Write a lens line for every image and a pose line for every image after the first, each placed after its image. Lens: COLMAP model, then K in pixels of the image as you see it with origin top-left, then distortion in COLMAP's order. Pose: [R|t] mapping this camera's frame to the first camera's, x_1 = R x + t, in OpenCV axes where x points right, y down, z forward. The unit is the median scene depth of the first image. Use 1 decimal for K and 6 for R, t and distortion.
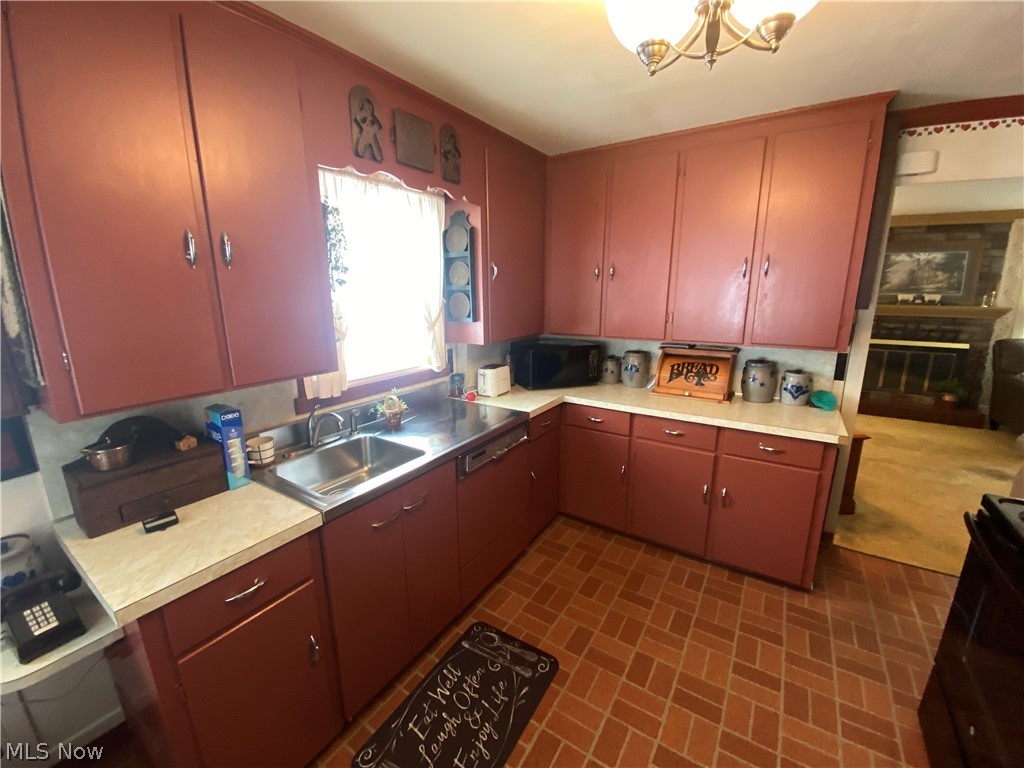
lens RADIAL K [[414.2, 0, 510.3], [0, 414.2, 381.0], [0, 0, 1]] dist [0.041746, -0.041300]
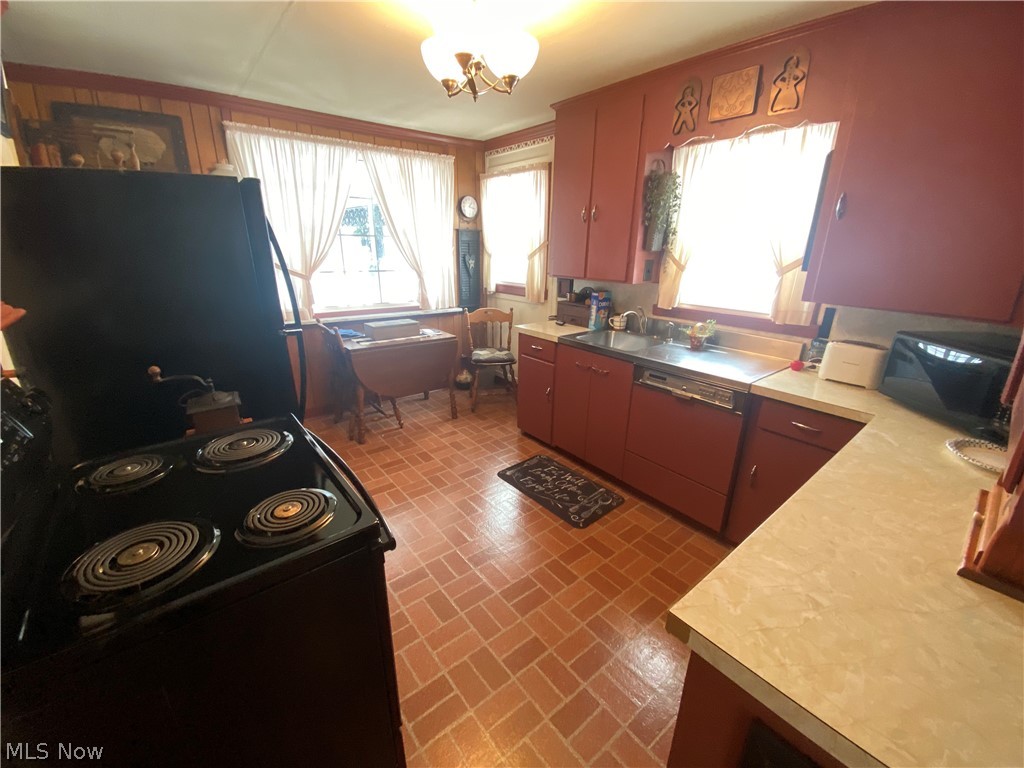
lens RADIAL K [[414.2, 0, 510.3], [0, 414.2, 381.0], [0, 0, 1]] dist [0.041746, -0.041300]
pose [[-0.309356, 0.303923, -0.901072, 1.212580], [-0.217621, 0.899781, 0.378201, -0.180328], [0.925710, 0.313091, -0.212212, 0.940069]]
